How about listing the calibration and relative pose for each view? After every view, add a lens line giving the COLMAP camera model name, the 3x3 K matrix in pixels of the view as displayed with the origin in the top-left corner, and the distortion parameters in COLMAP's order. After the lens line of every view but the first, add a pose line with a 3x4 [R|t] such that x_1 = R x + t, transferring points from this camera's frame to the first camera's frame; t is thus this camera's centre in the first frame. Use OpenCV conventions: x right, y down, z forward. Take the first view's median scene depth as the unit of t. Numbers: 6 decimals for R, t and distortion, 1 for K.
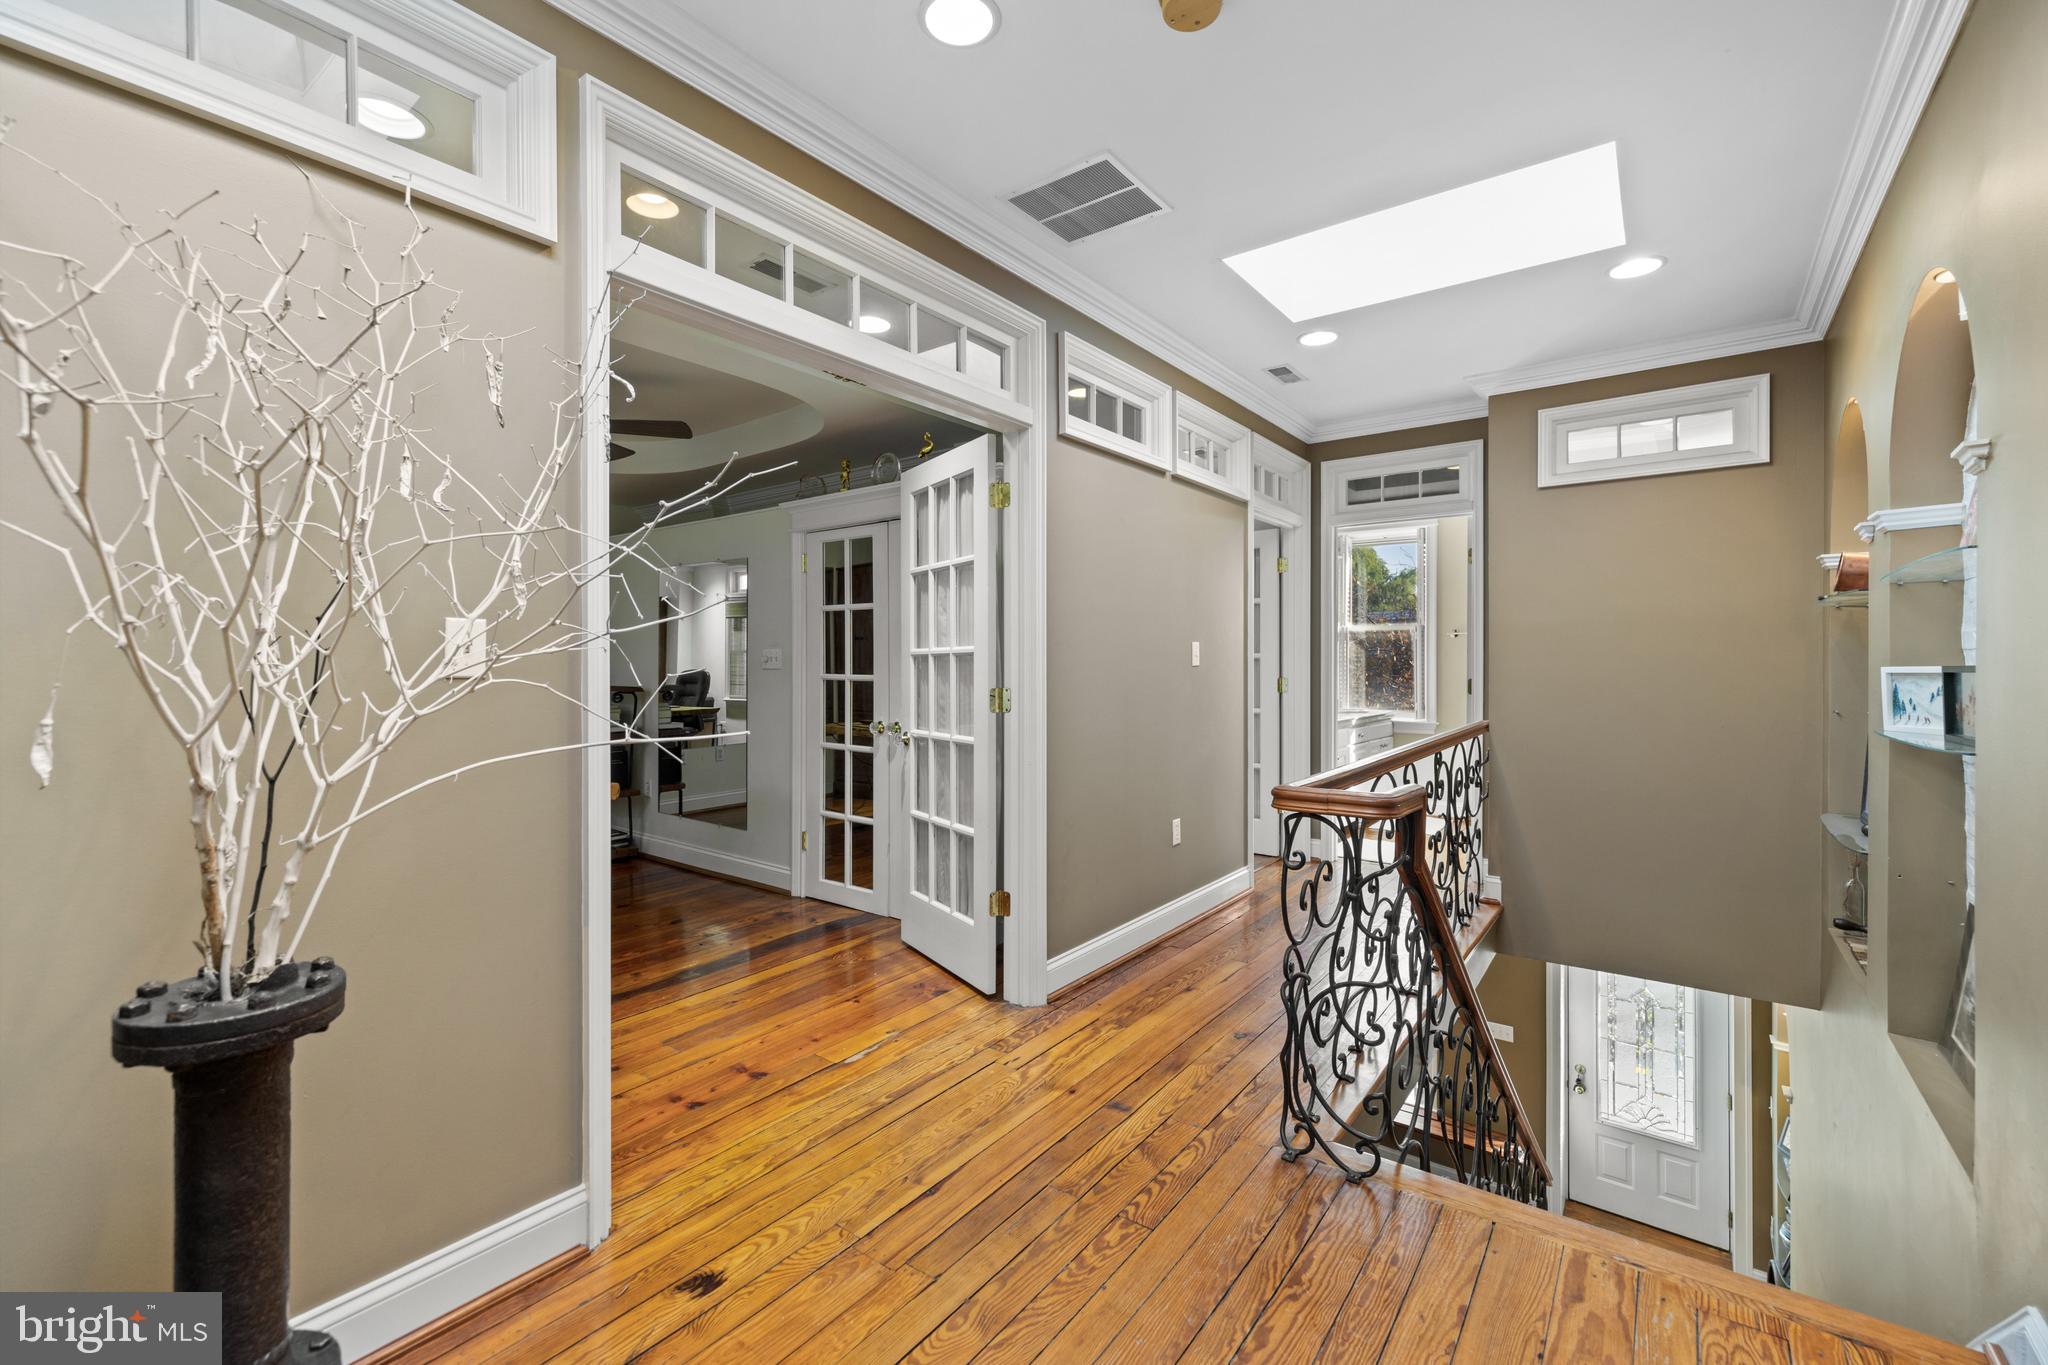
lens RADIAL K [[870.8, 0, 1011.4], [0, 870.8, 680.6], [0, 0, 1]] dist [0.001942, 0.000355]
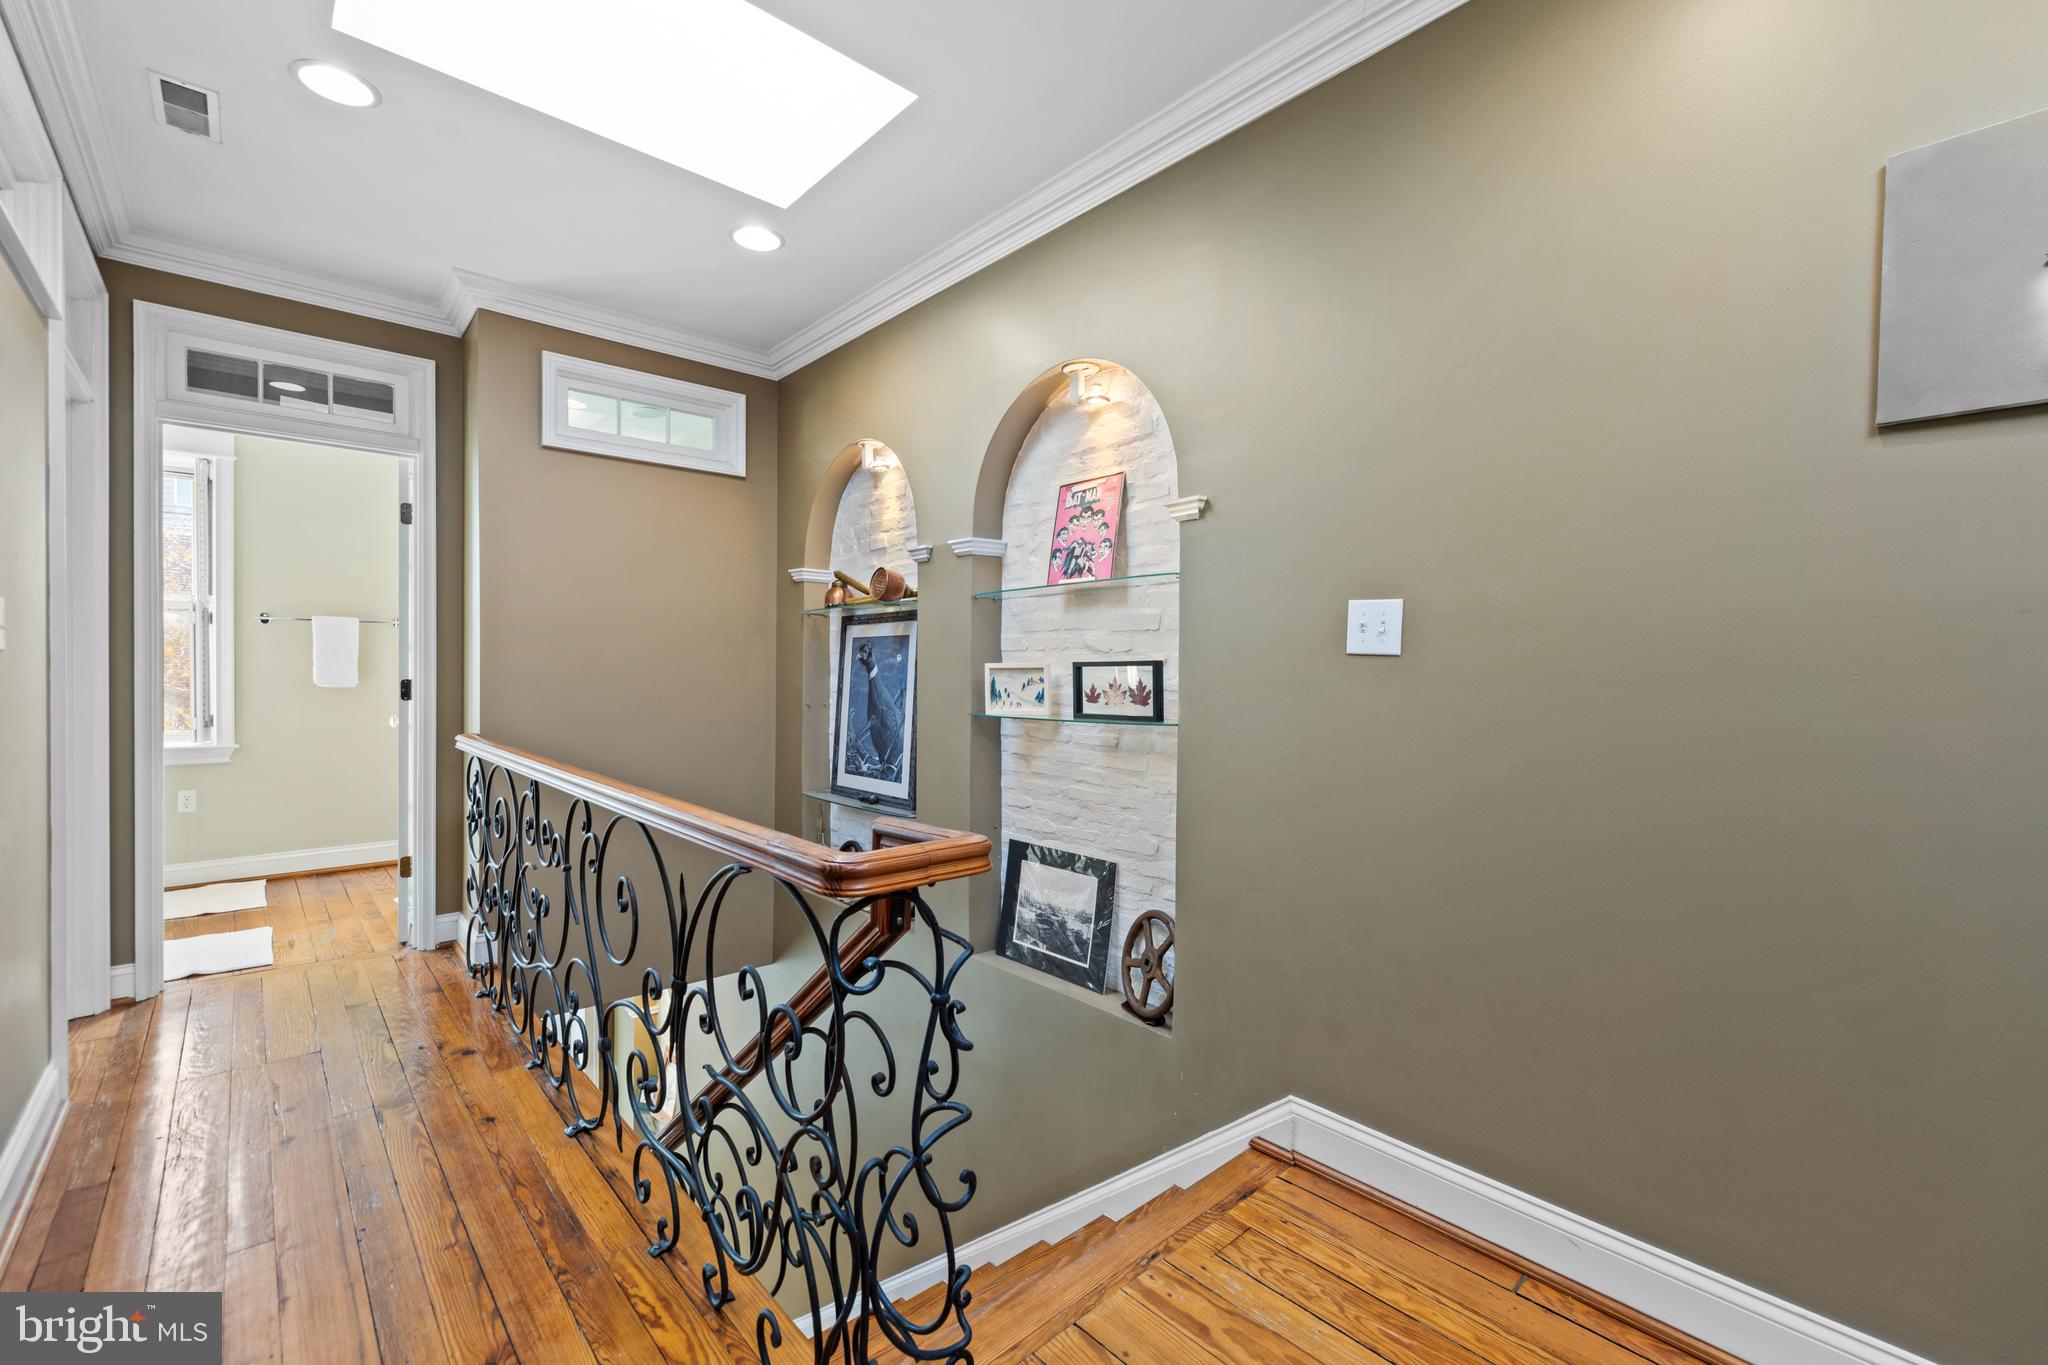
lens RADIAL K [[866.0, 0, 993.6], [0, 866.0, 688.3], [0, 0, 1]] dist [0.000626, 0.000150]
pose [[0.184386, -0.020384, 0.982642, -0.140810], [0.013637, 0.999742, 0.018180, -0.001625], [-0.982759, 0.010049, 0.184617, 0.493998]]
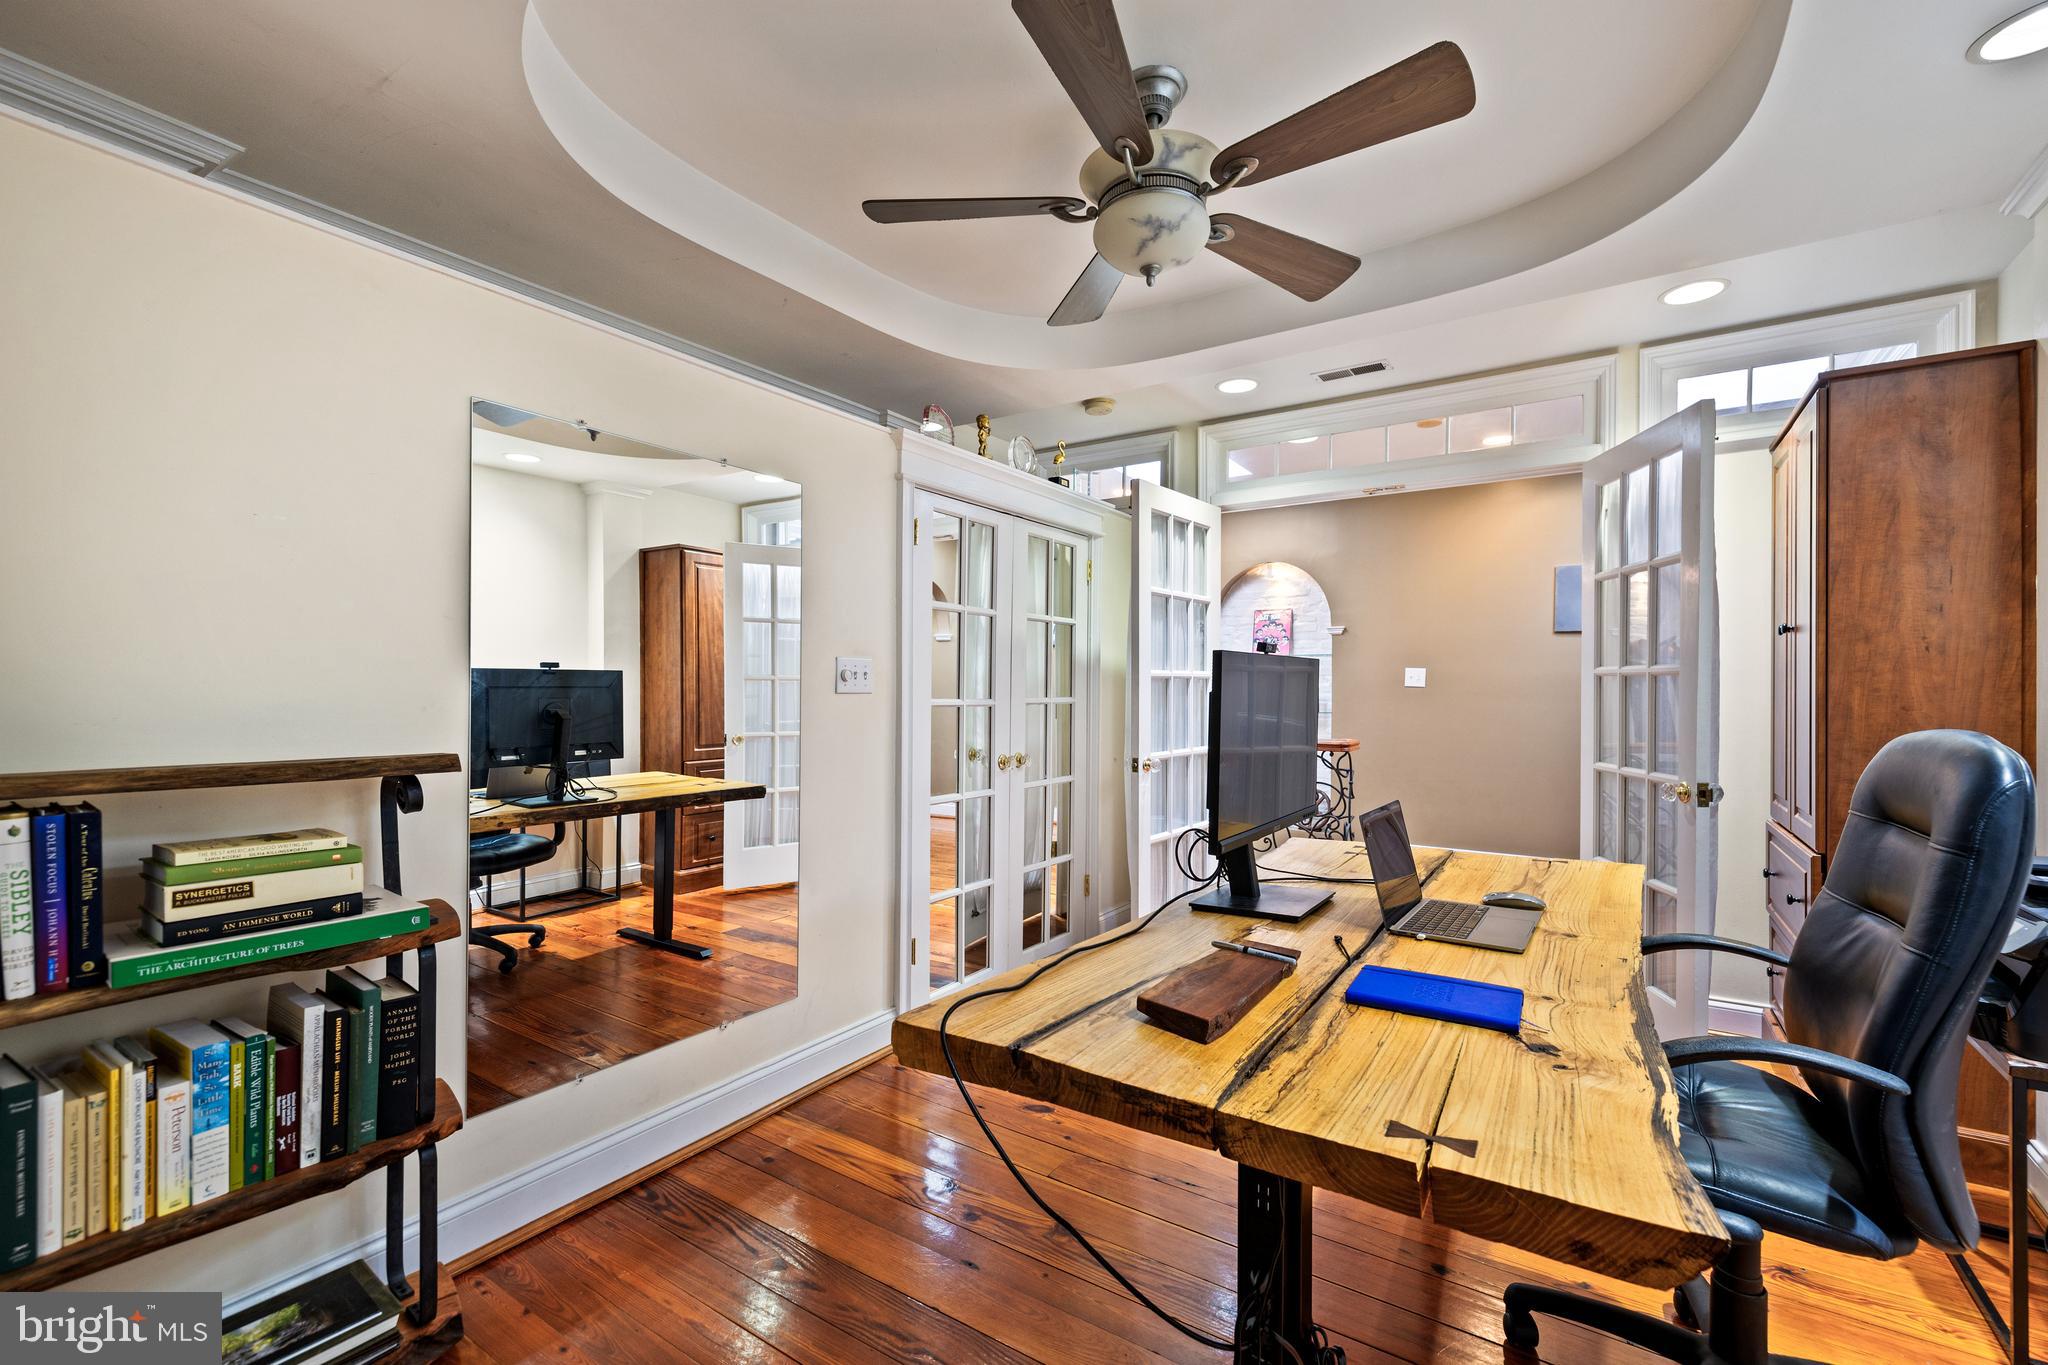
lens RADIAL K [[876.8, 0, 1026.1], [0, 876.8, 688.3], [0, 0, 1]] dist [0.002061, 0.000287]
pose [[-0.087769, -0.000821, 0.996141, -1.237864], [0.015248, 0.999881, 0.002167, -0.023887], [-0.996024, 0.015380, -0.087746, 1.306556]]
